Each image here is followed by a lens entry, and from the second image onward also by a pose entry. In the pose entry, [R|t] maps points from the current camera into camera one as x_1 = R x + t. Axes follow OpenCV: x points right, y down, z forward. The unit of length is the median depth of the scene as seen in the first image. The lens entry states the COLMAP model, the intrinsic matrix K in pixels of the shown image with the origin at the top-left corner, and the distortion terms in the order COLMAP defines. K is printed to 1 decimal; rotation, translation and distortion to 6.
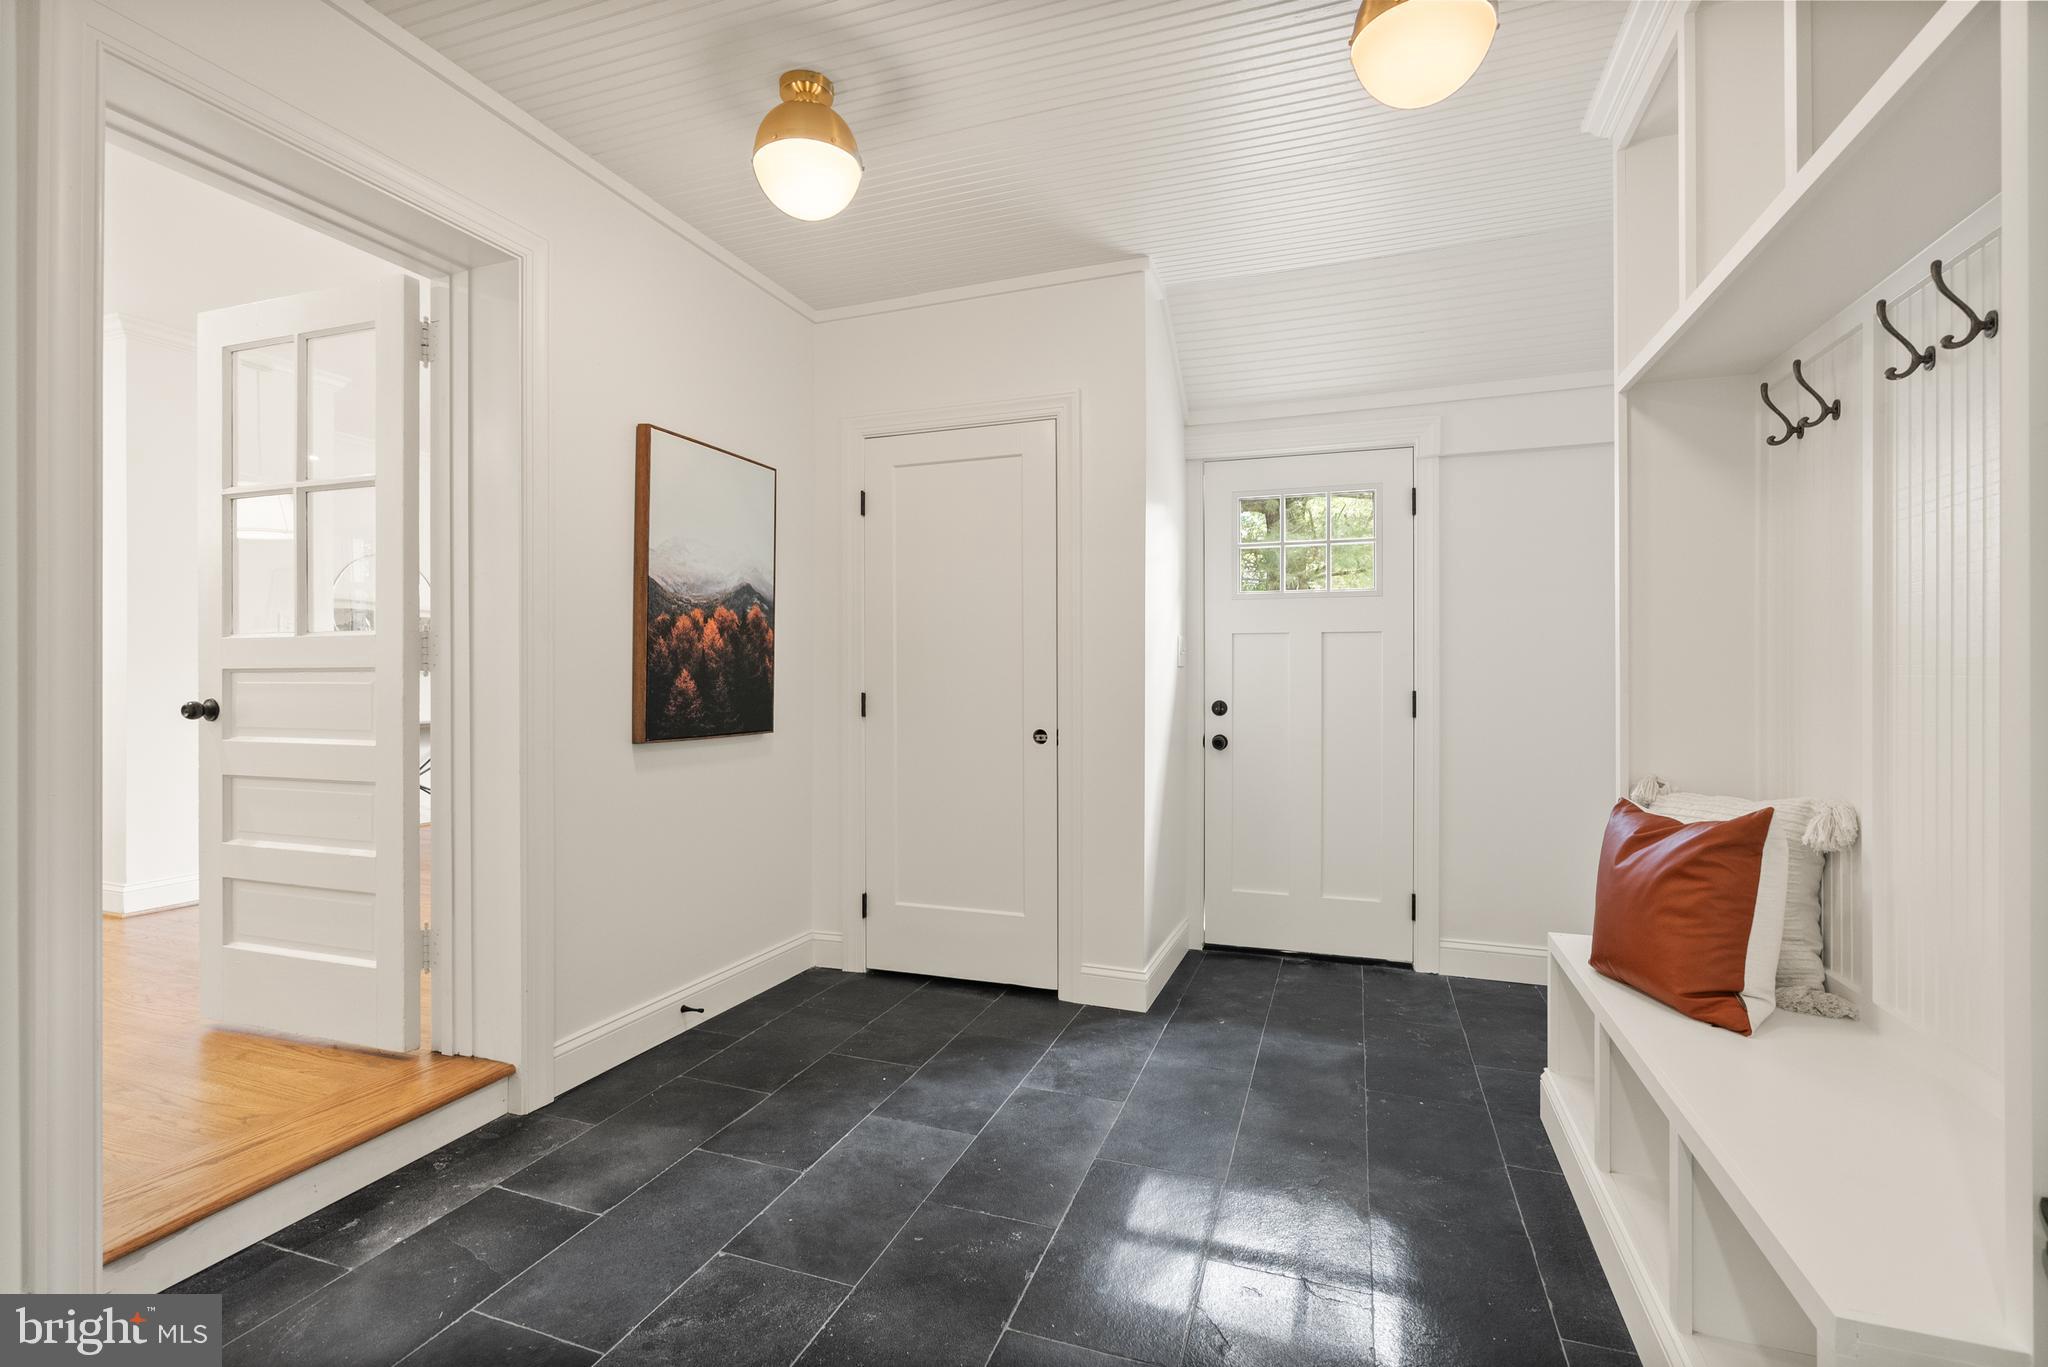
lens RADIAL K [[949.1, 0, 1021.6], [0, 949.1, 667.9], [0, 0, 1]] dist [0.003656, 0.000420]
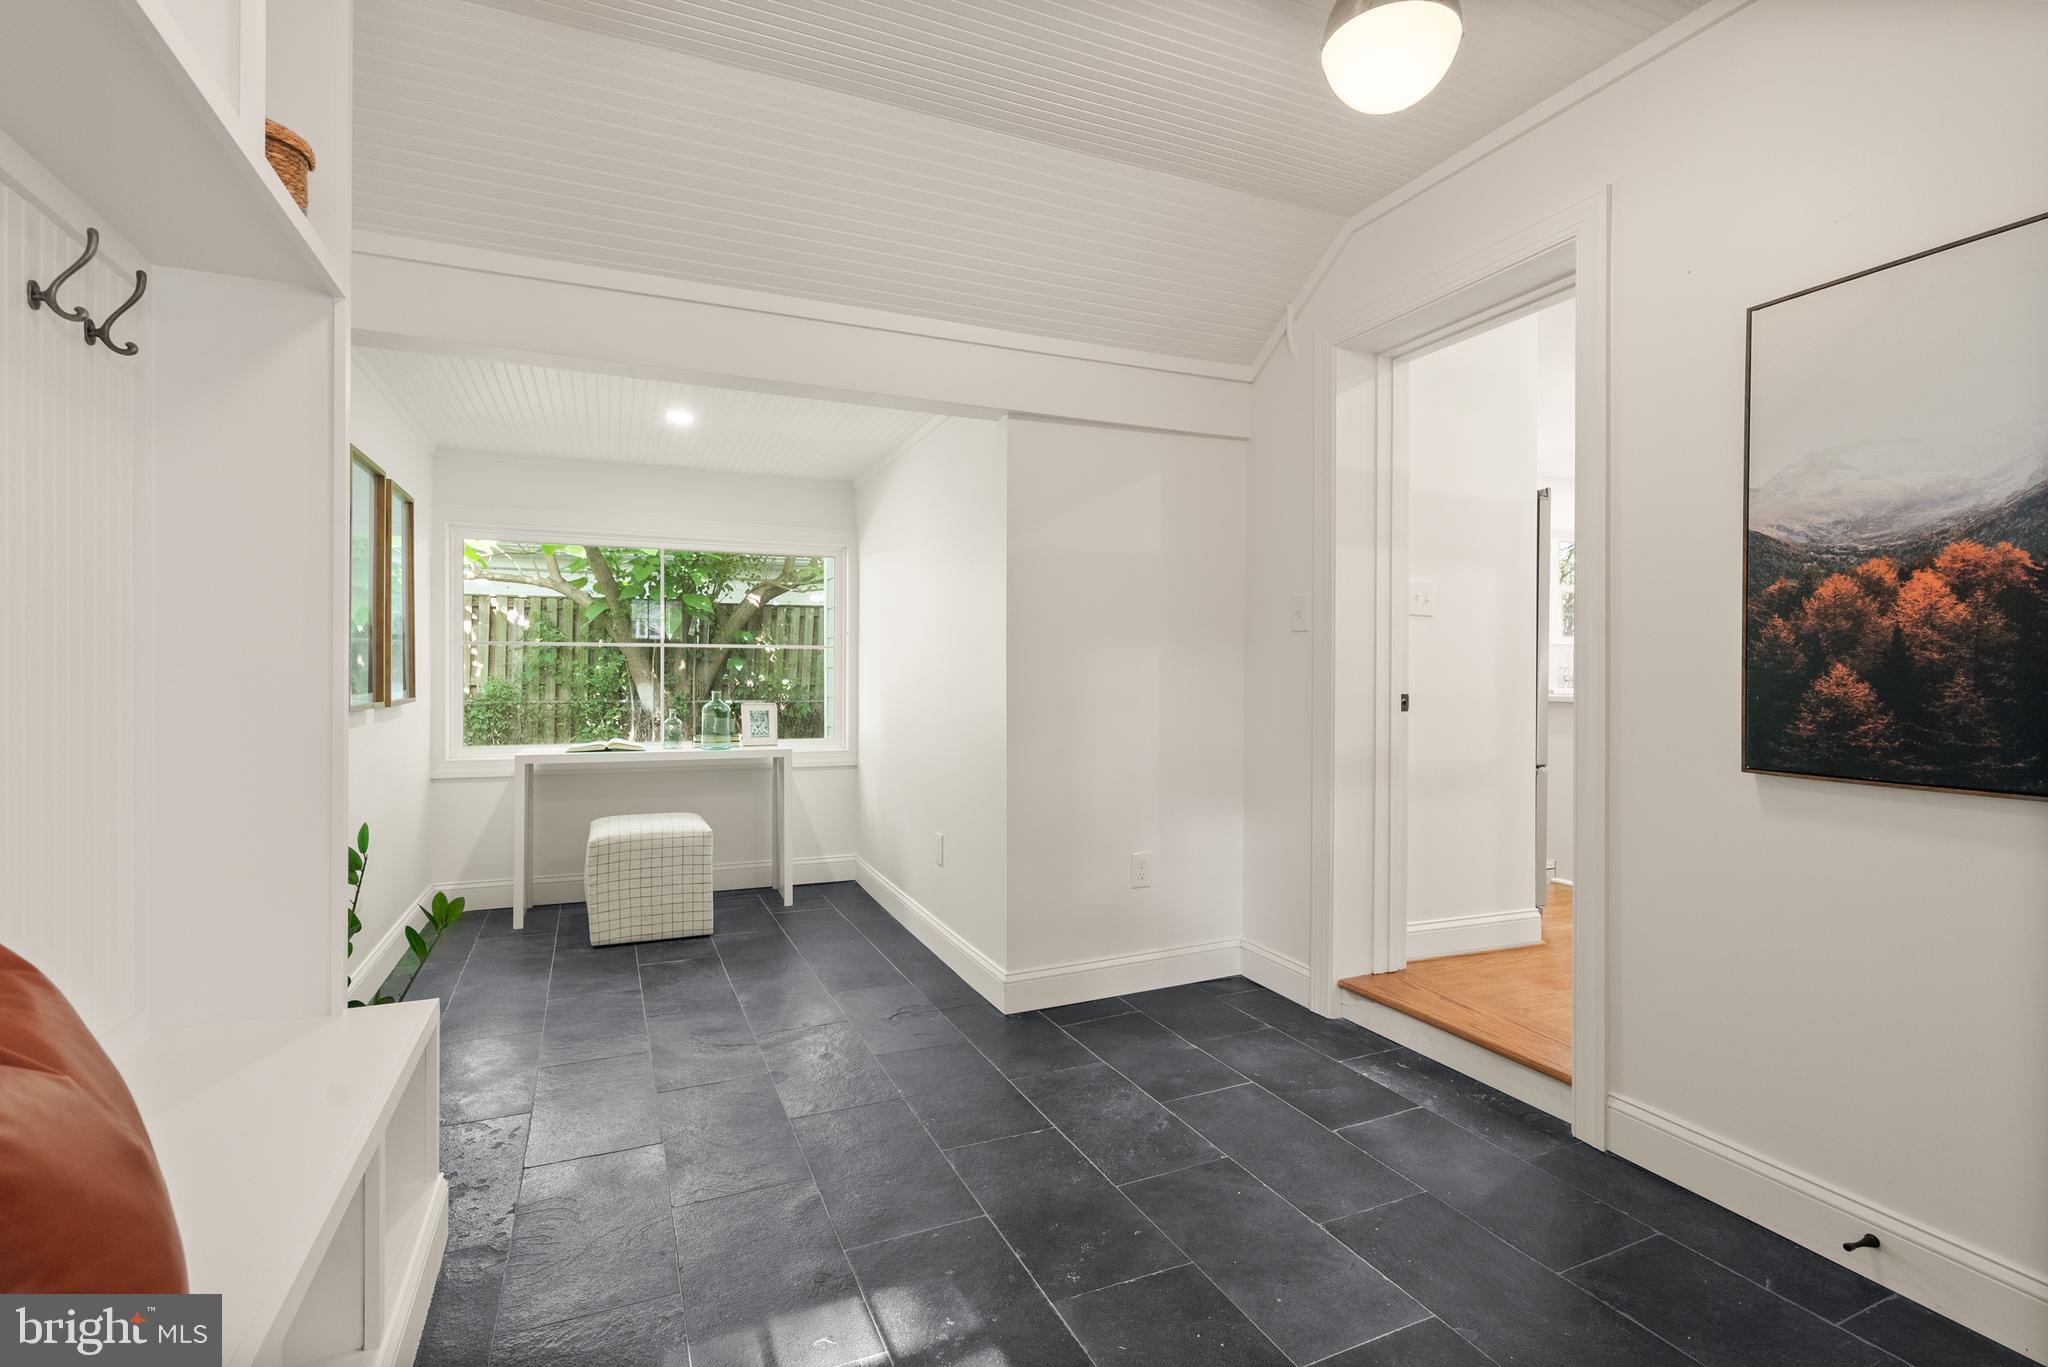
lens RADIAL K [[949.1, 0, 1021.6], [0, 949.1, 667.9], [0, 0, 1]] dist [0.003656, 0.000420]
pose [[-0.729288, -0.008405, -0.684156, 0.446723], [0.000600, 0.999916, -0.012923, 0.011558], [0.684207, -0.009835, -0.729221, 1.101770]]
